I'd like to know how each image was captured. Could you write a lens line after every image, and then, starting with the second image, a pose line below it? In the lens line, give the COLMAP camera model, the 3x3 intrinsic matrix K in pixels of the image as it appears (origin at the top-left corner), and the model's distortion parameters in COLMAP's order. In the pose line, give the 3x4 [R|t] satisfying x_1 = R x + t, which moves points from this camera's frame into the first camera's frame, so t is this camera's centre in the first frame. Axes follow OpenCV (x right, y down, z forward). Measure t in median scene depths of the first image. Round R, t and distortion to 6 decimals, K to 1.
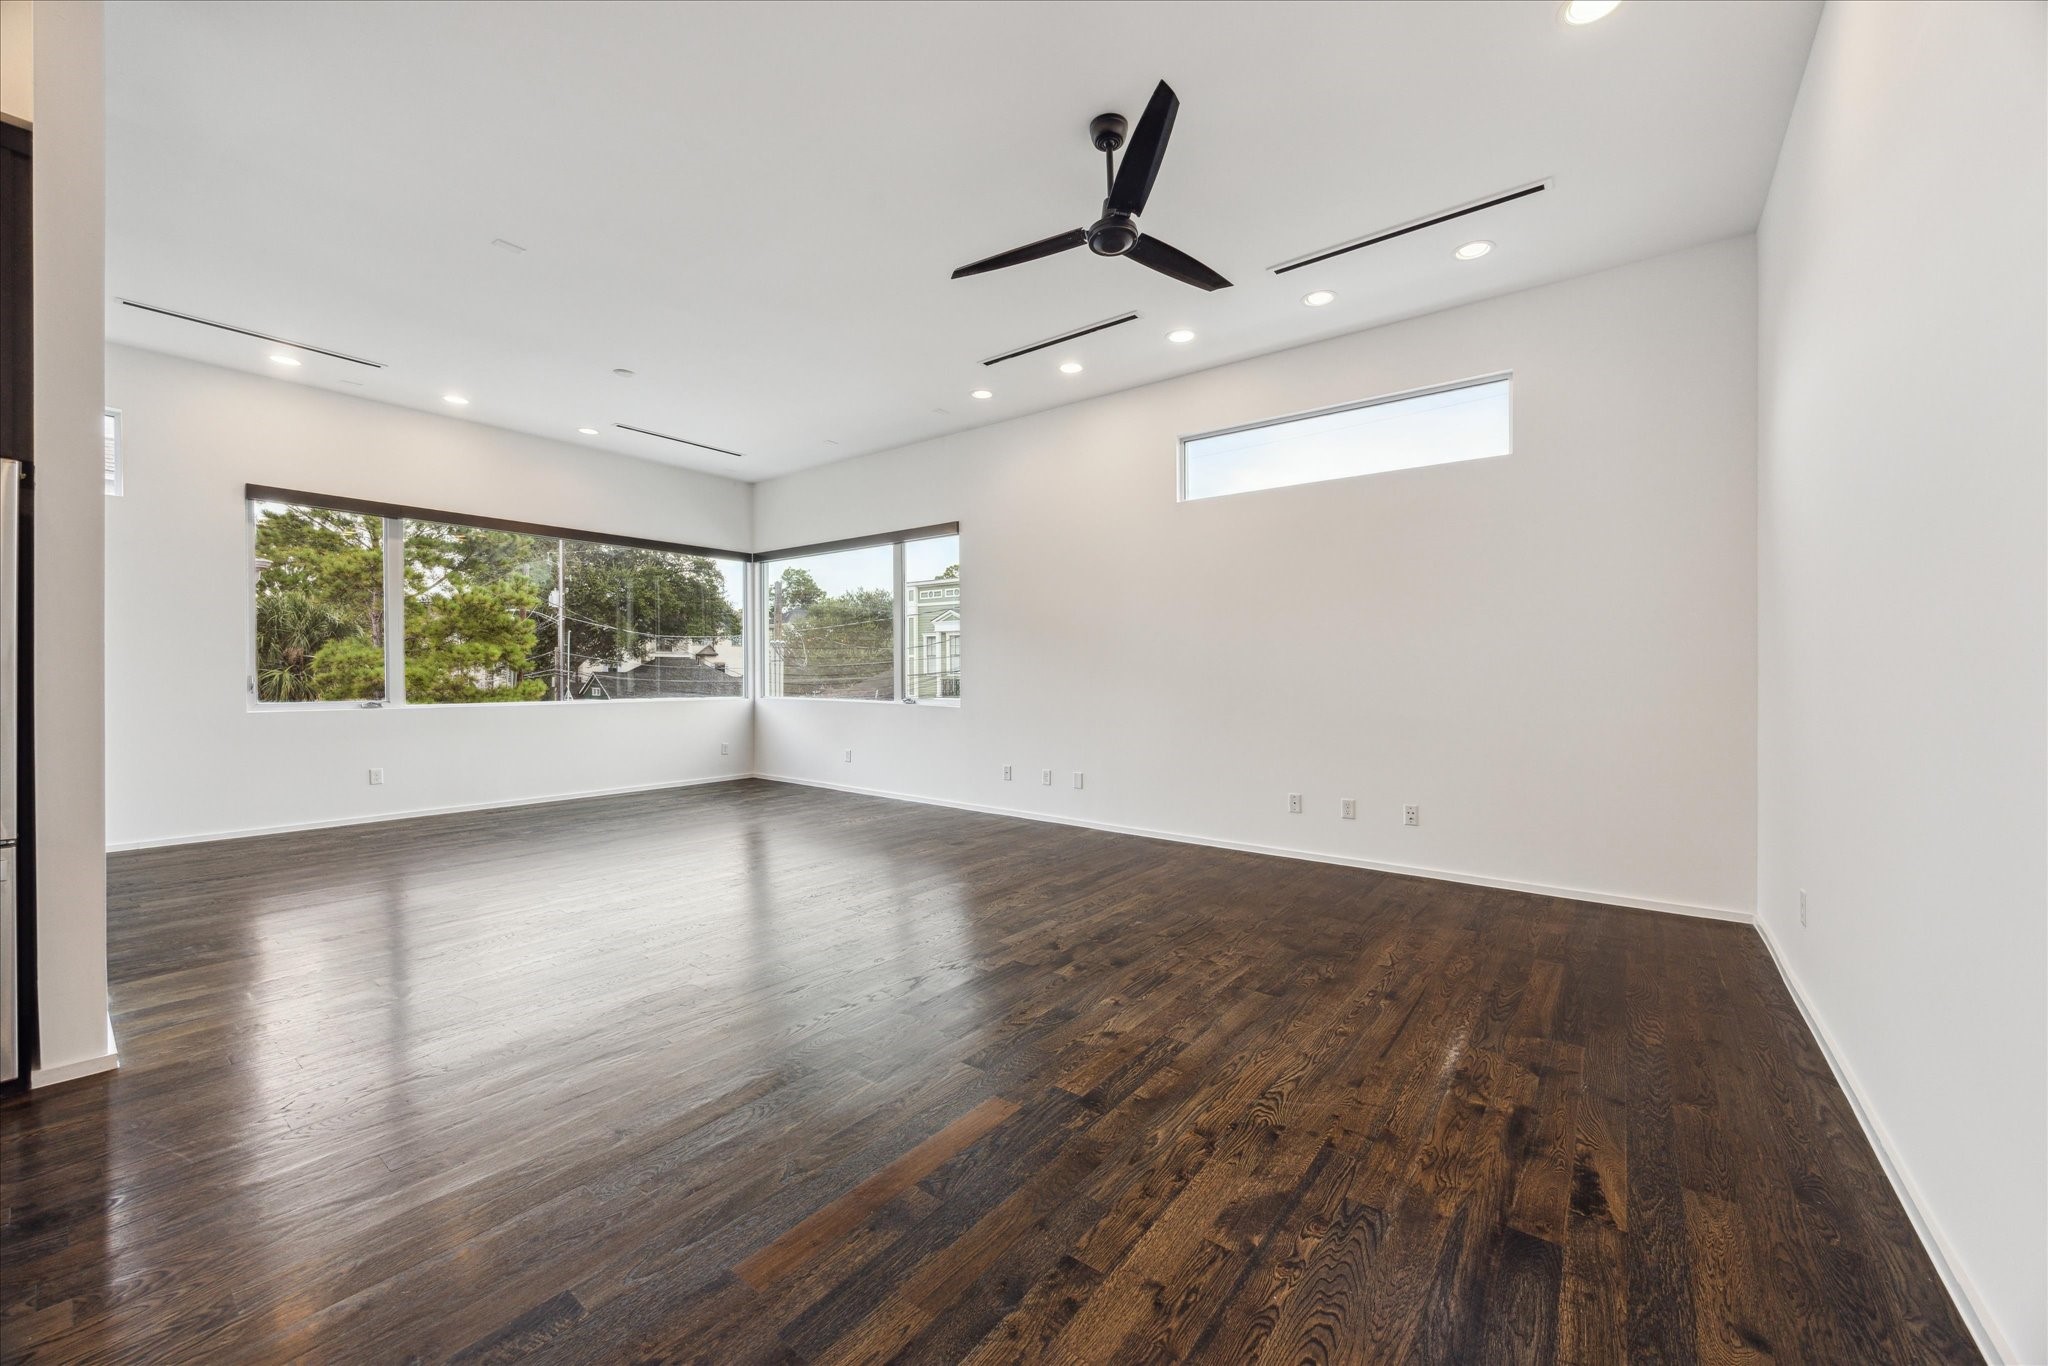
lens RADIAL K [[776.0, 0, 1030.1], [0, 776.0, 693.1], [0, 0, 1]] dist [-0.003772, 0.000061]
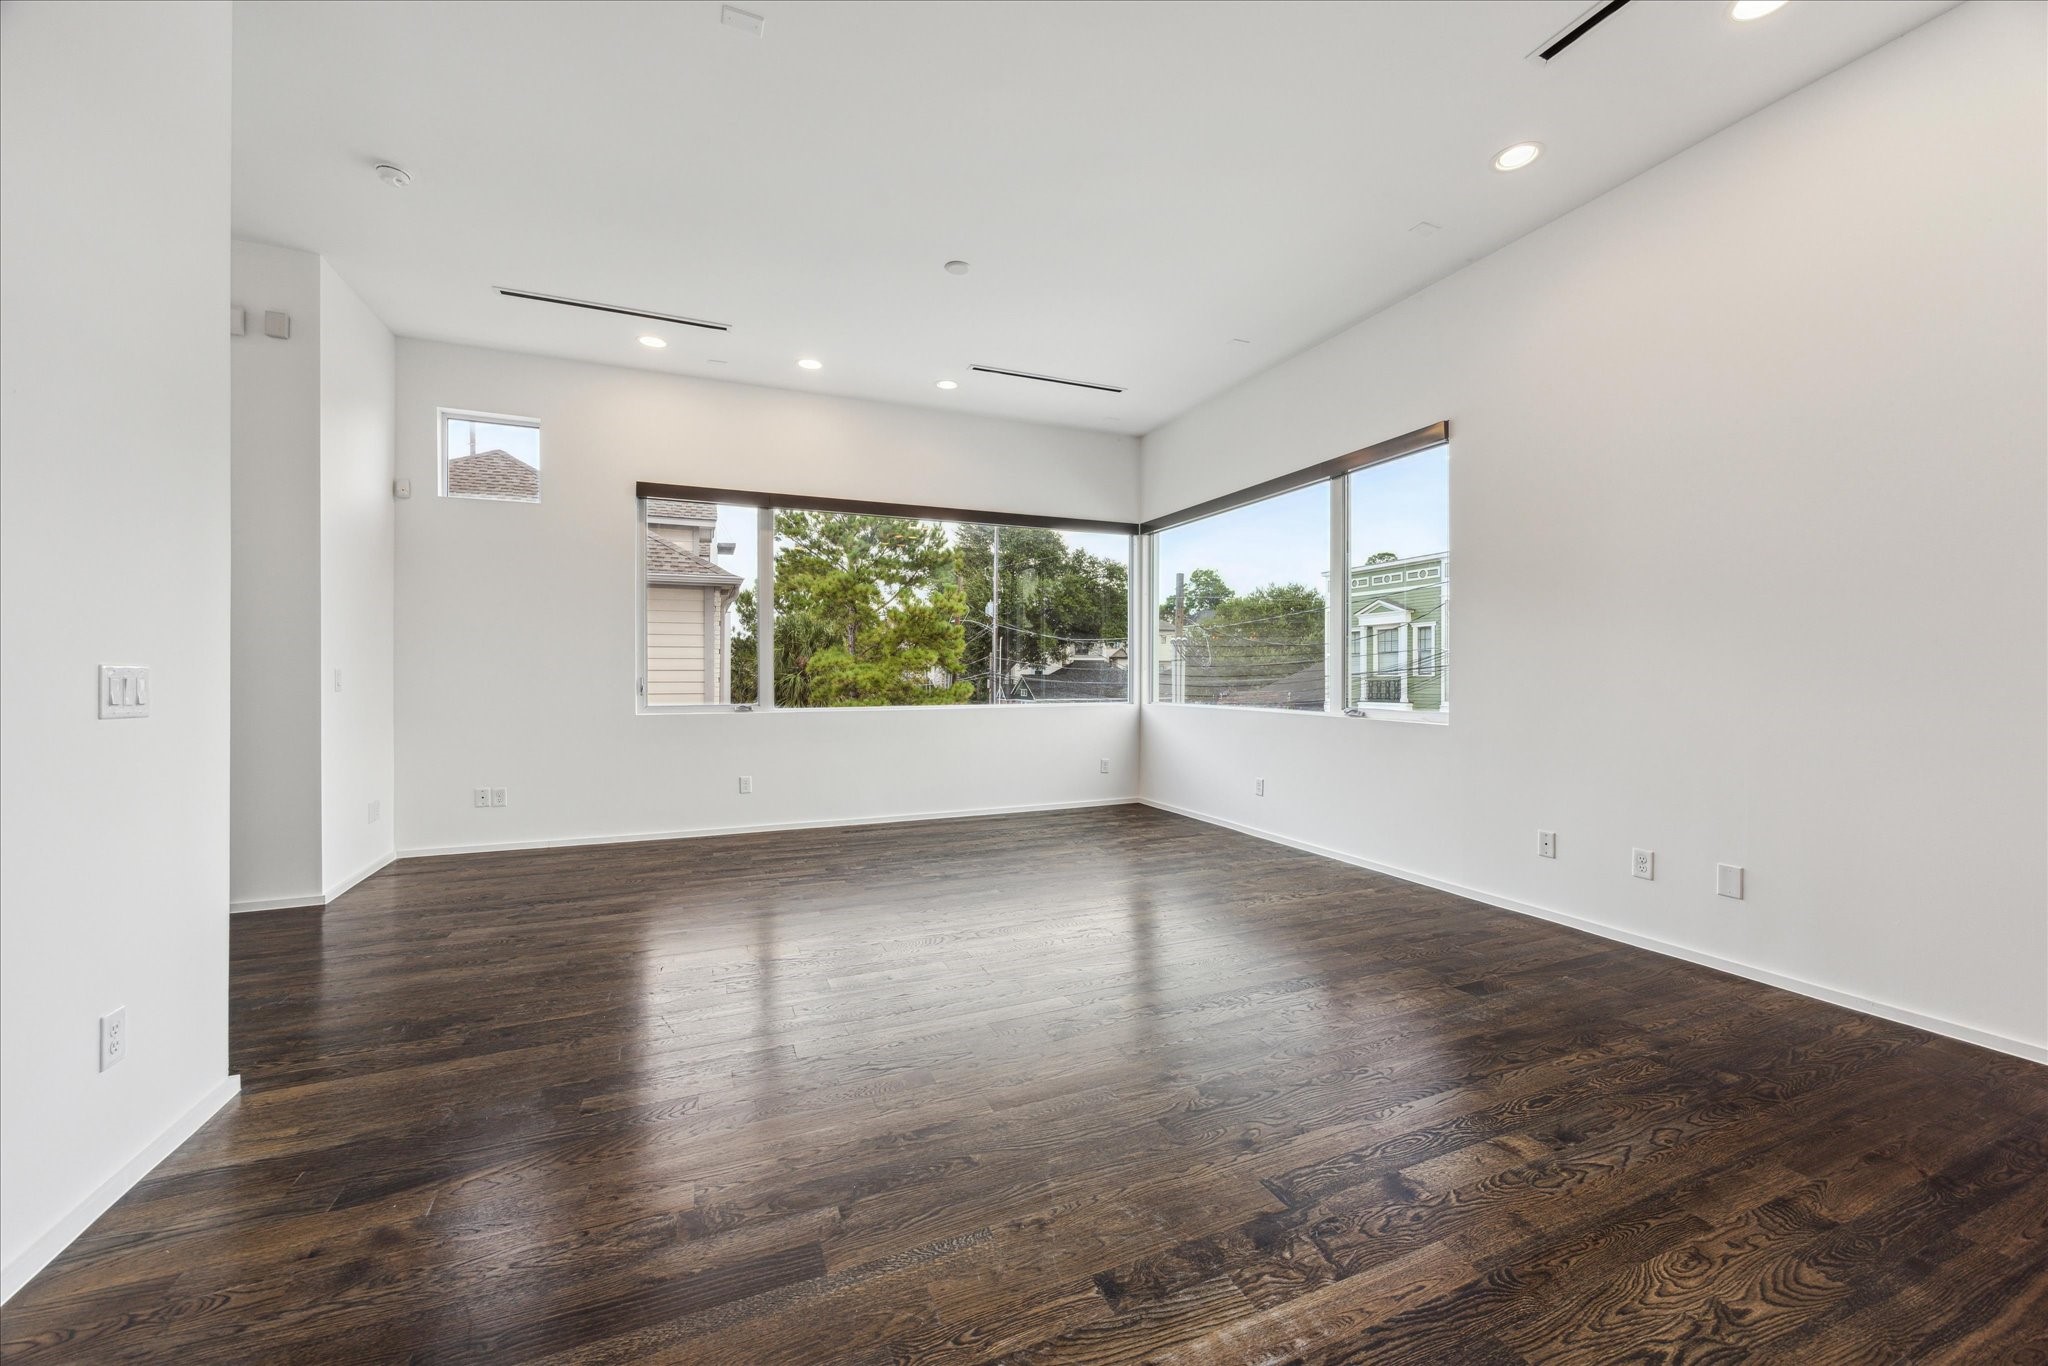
lens RADIAL K [[776.0, 0, 1017.9], [0, 776.0, 695.9], [0, 0, 1]] dist [-0.003772, 0.000061]
pose [[0.863295, 0.007979, -0.504636, -0.024545], [-0.007288, 0.999968, 0.003343, -0.001496], [0.504646, 0.000792, 0.863326, 0.099338]]
